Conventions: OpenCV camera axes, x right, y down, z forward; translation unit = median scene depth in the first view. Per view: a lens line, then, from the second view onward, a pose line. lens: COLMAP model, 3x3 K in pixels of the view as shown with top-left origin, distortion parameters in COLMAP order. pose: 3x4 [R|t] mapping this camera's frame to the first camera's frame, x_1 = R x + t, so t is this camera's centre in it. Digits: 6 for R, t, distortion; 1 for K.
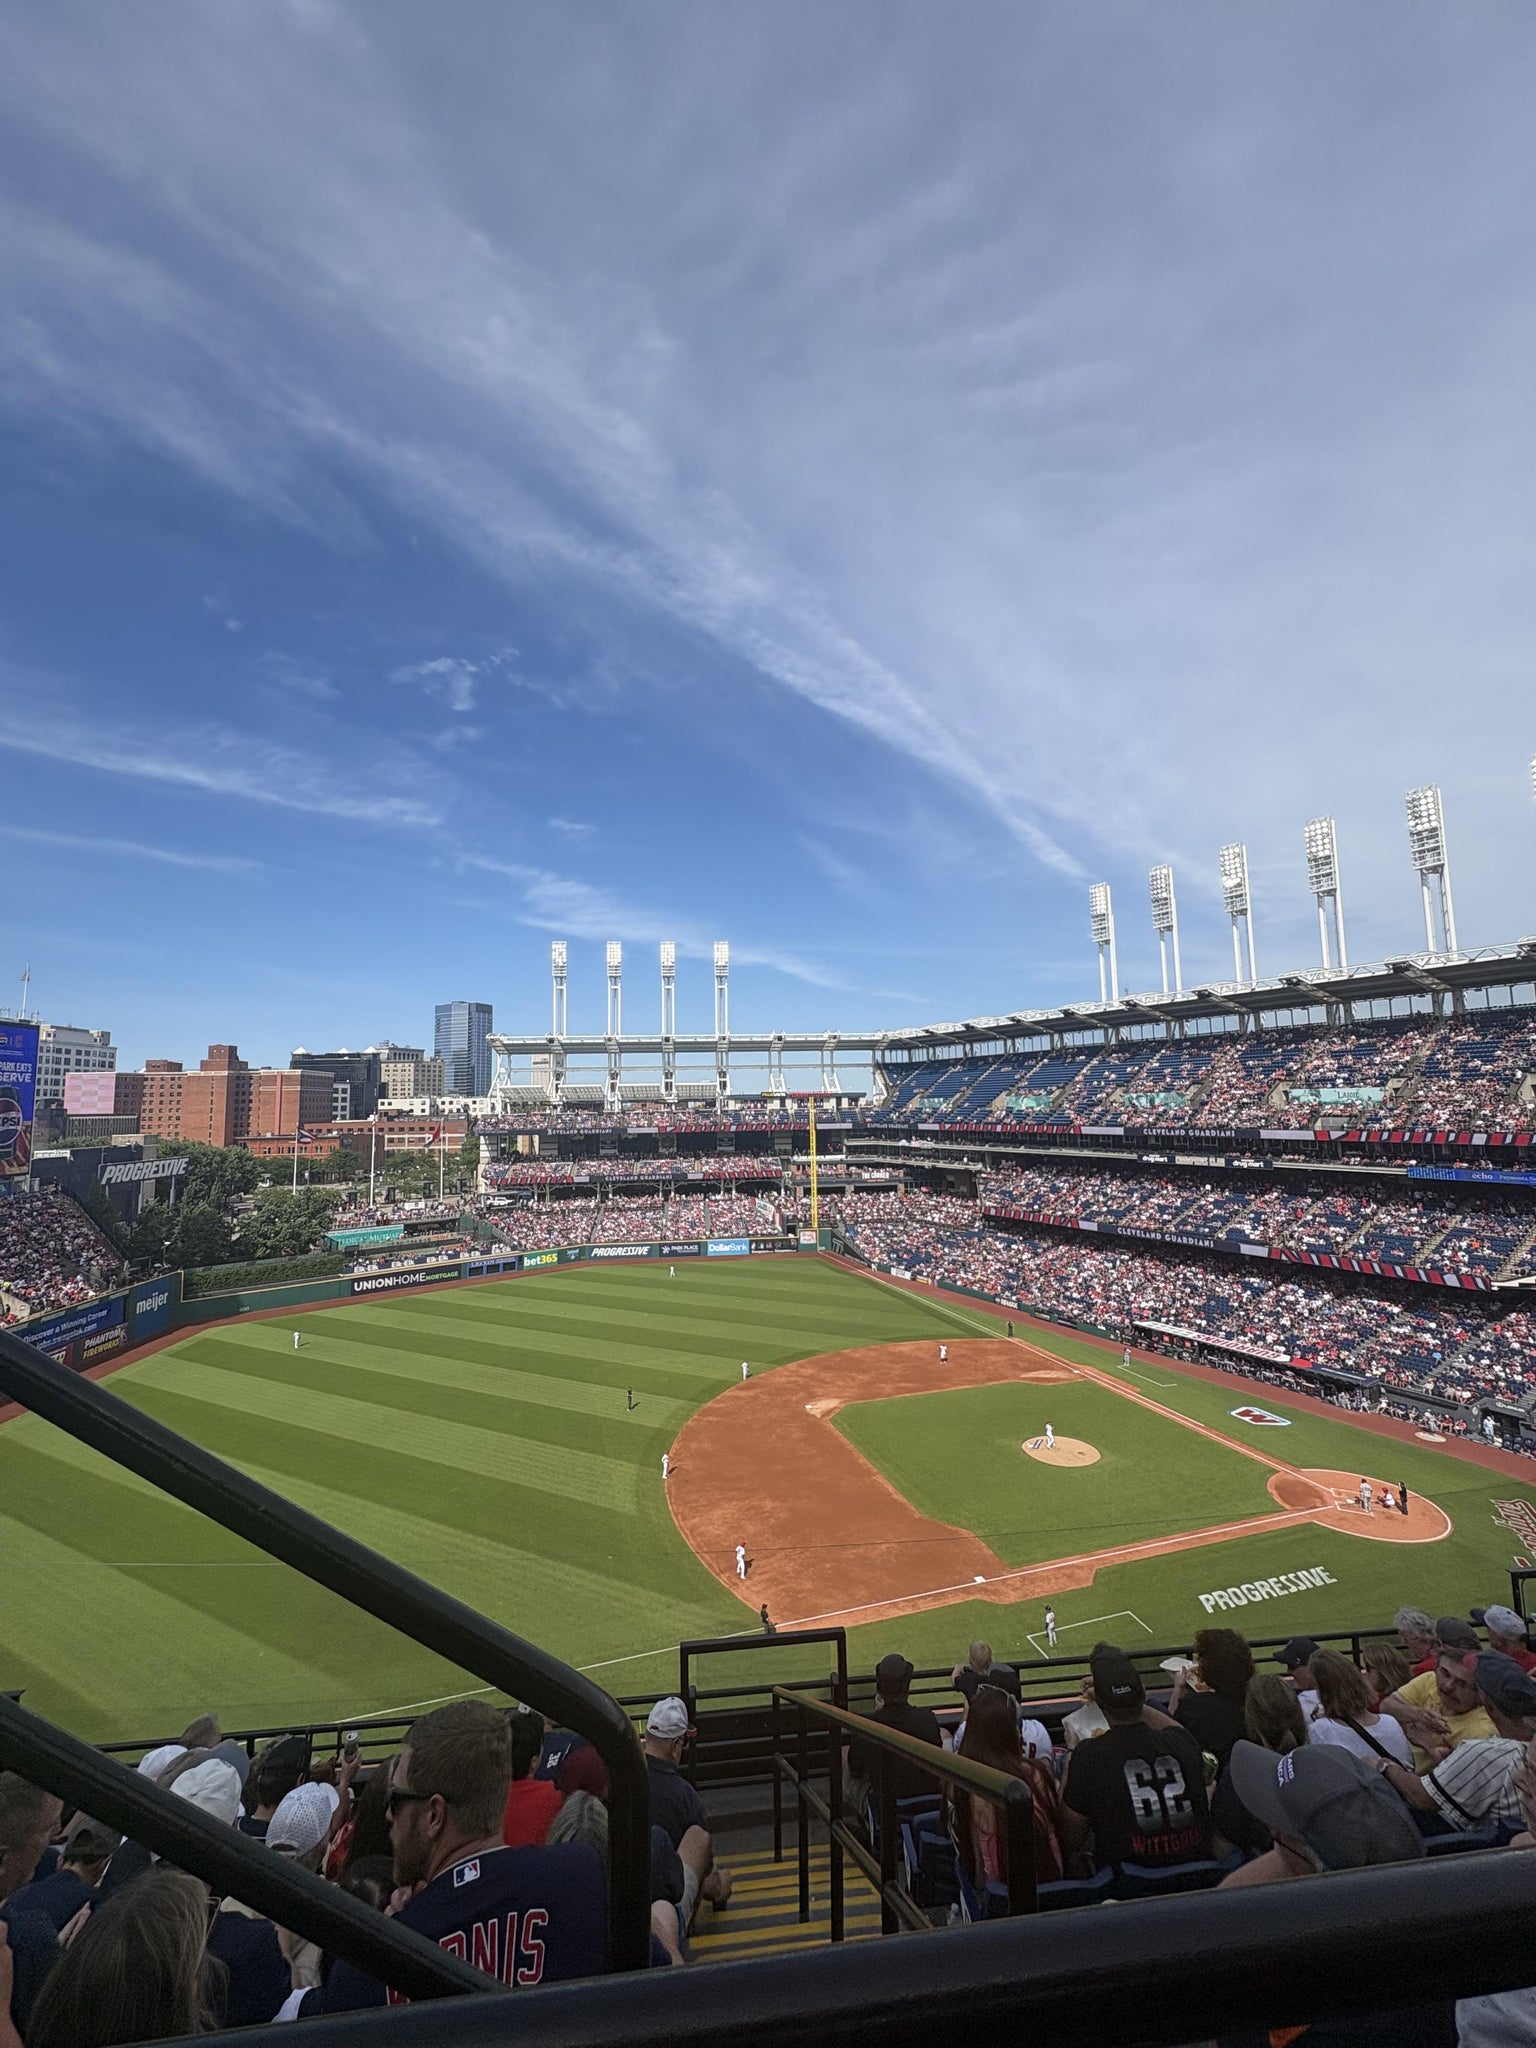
lens RADIAL K [[810.1, 0, 767.6], [0, 810.1, 1017.4], [0, 0, 1]] dist [0.002123, 0.000172]
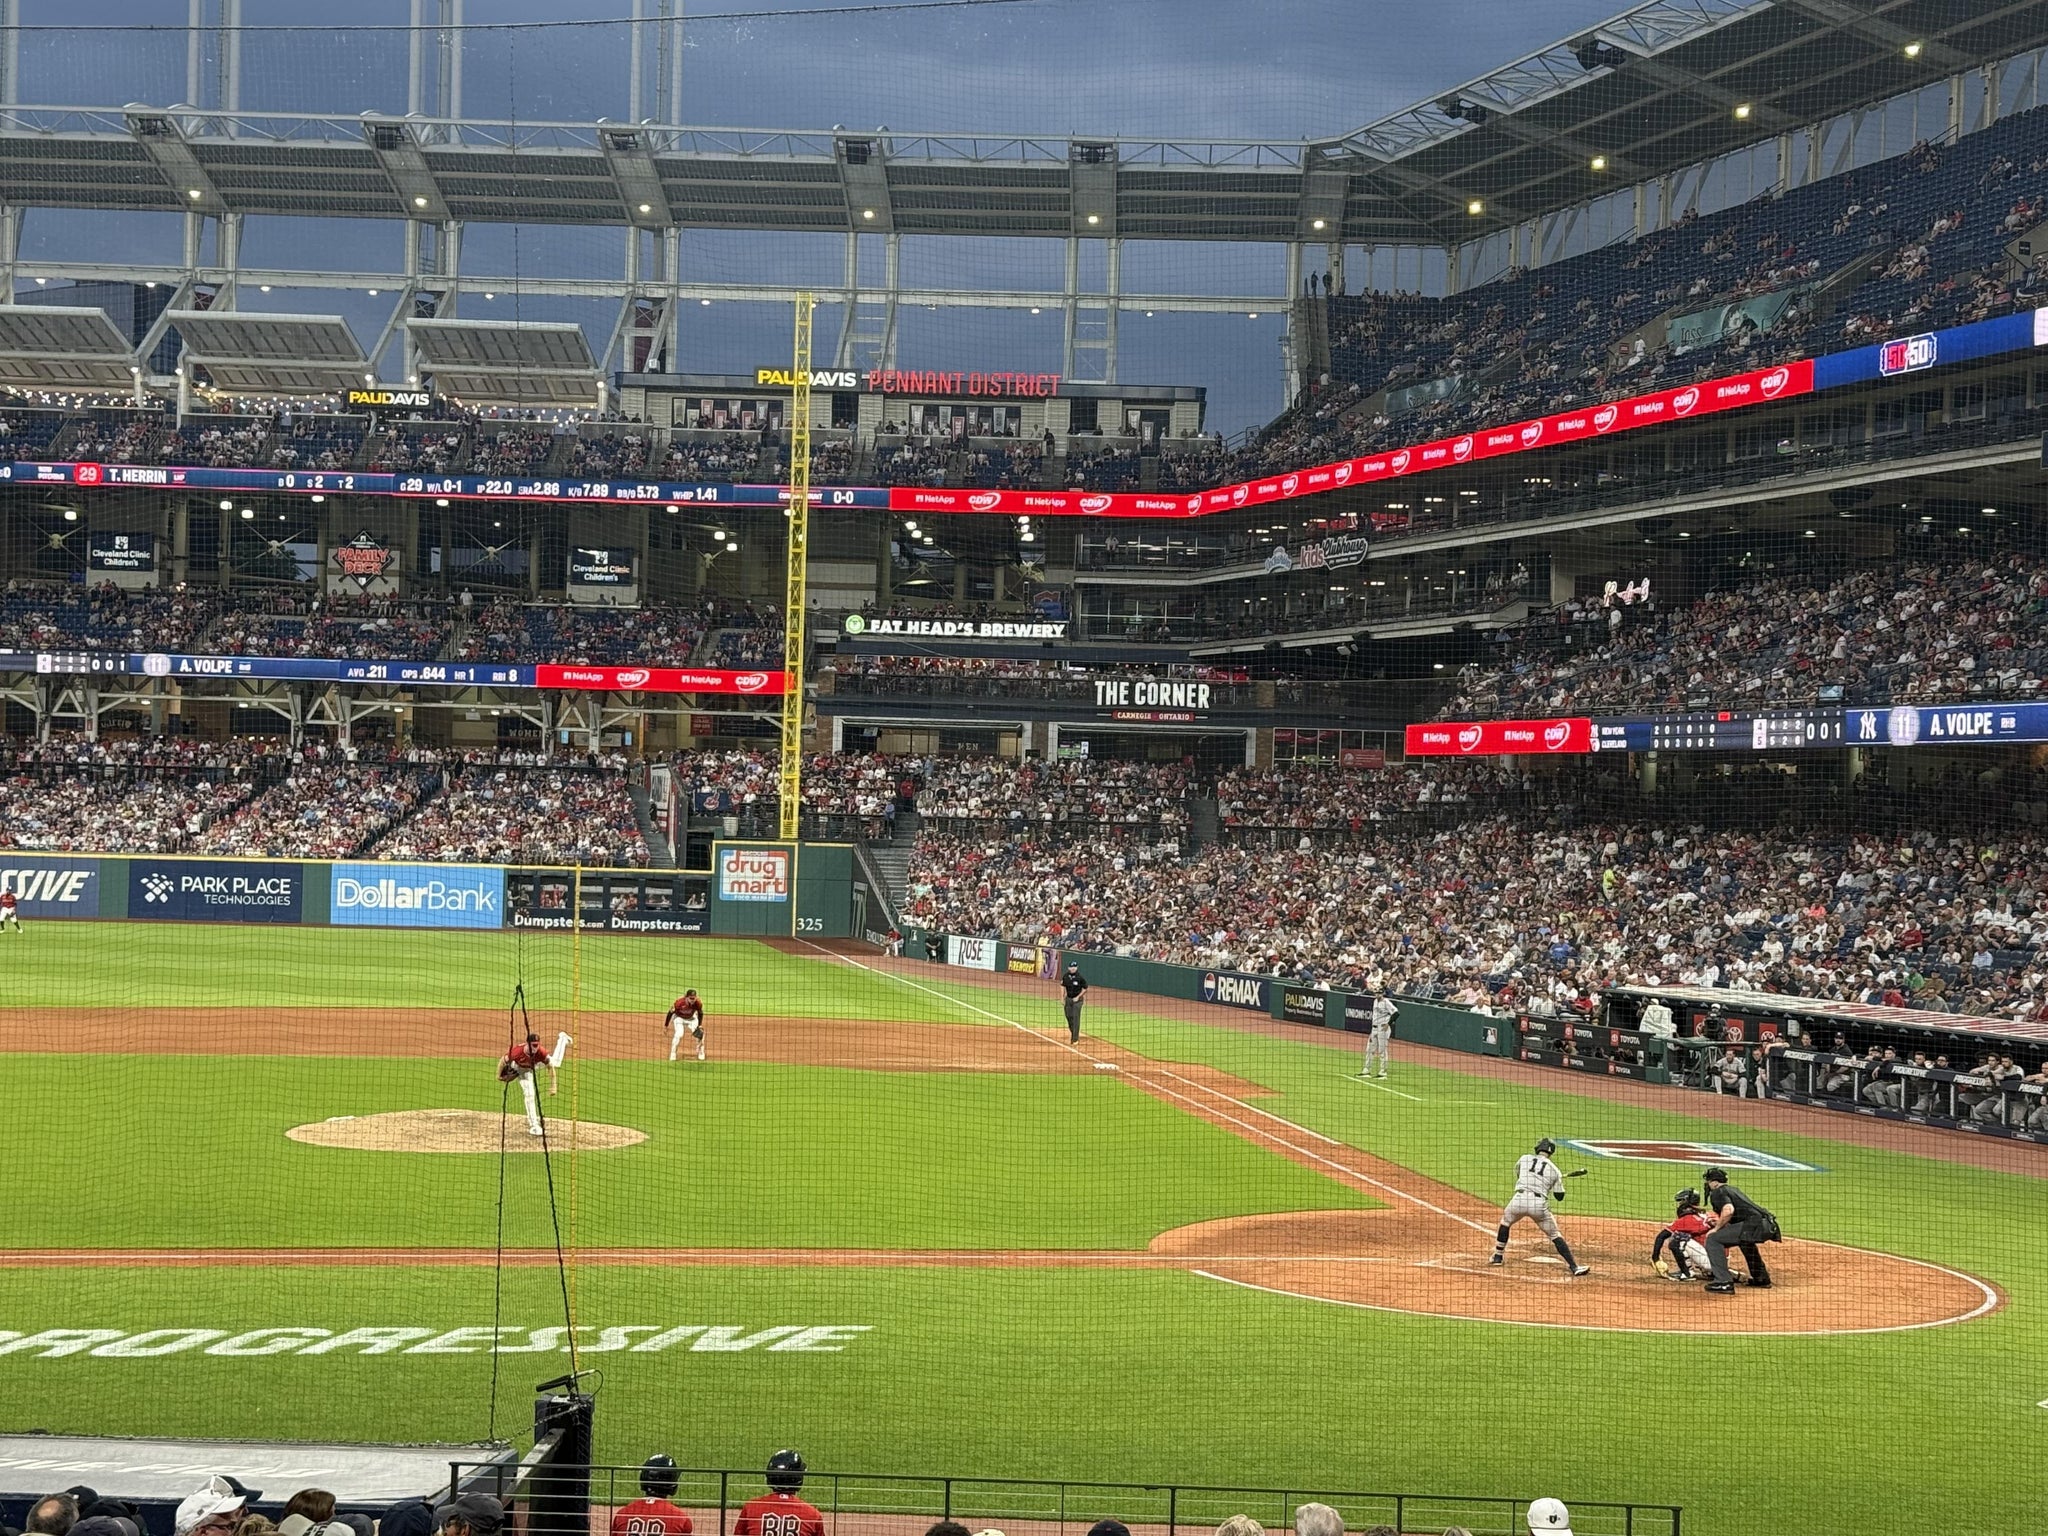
lens RADIAL K [[3073.0, 0, 1028.2], [0, 3073.0, 869.8], [0, 0, 1]] dist [0.059874, 0.021998]
pose [[0.991099, 0.050330, -0.123249, 0.247501], [-0.034708, 0.991453, 0.125761, 0.158818], [0.128525, -0.120364, 0.984375, 0.130227]]
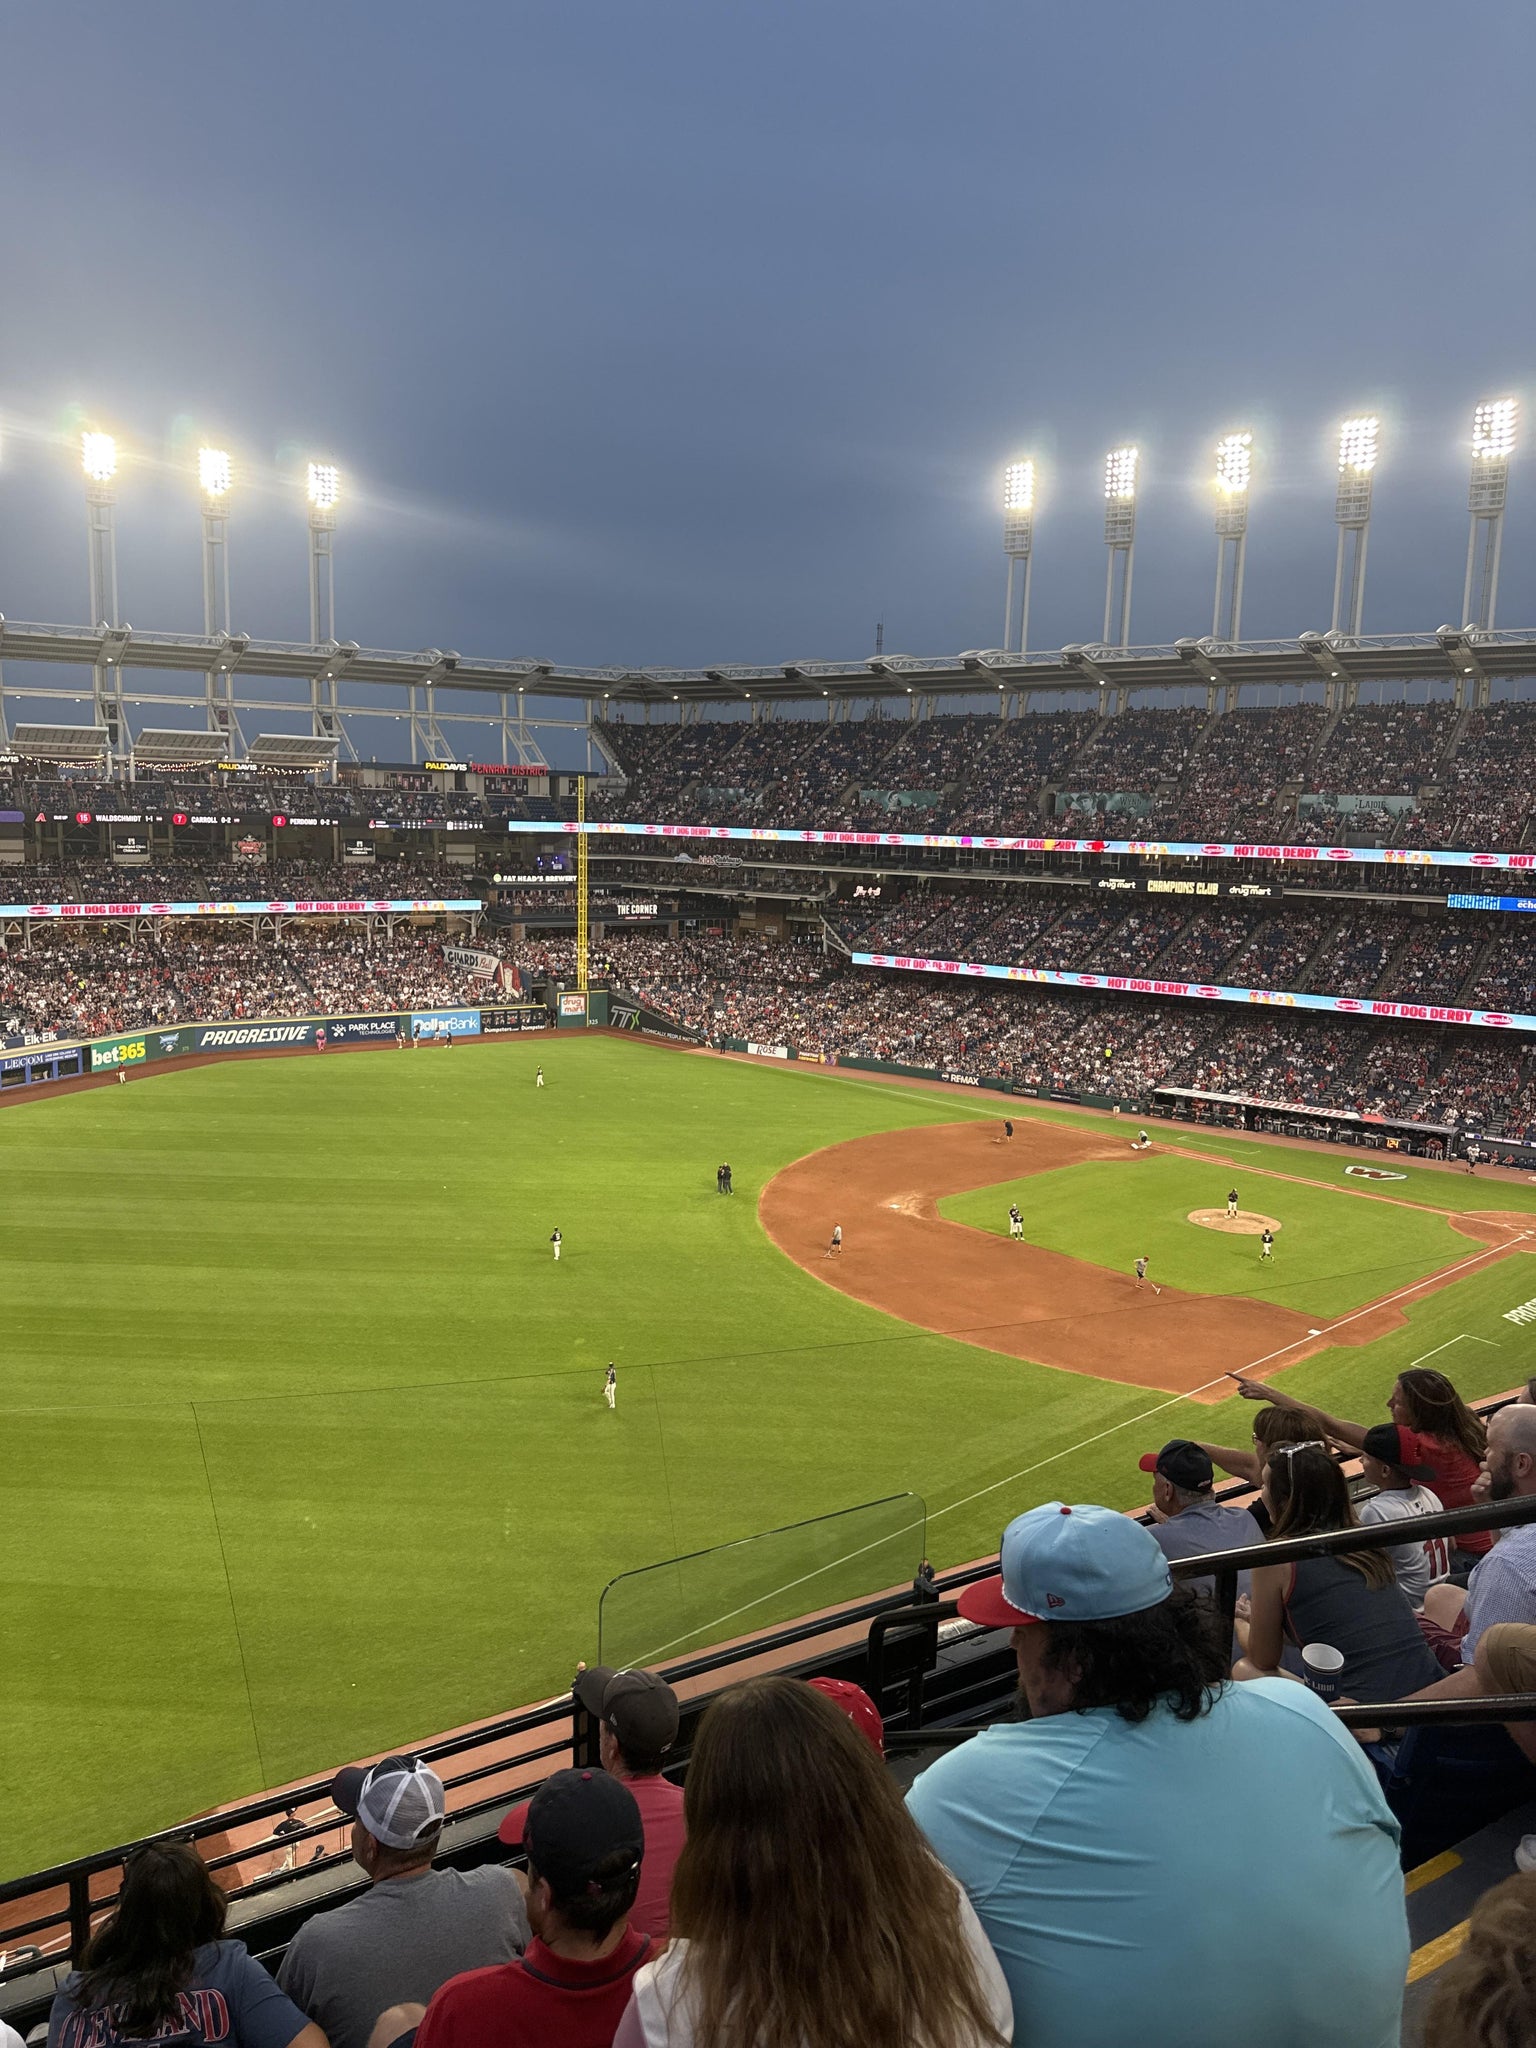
lens RADIAL K [[1422.8, 0, 768.0], [0, 1422.8, 1024.0], [0, 0, 1]] dist [0.124790, -0.197717]
pose [[0.900762, -0.025722, 0.433551, -0.296502], [-0.087645, 0.966942, 0.239462, 0.012379], [-0.425378, -0.253696, 0.868730, -0.011070]]
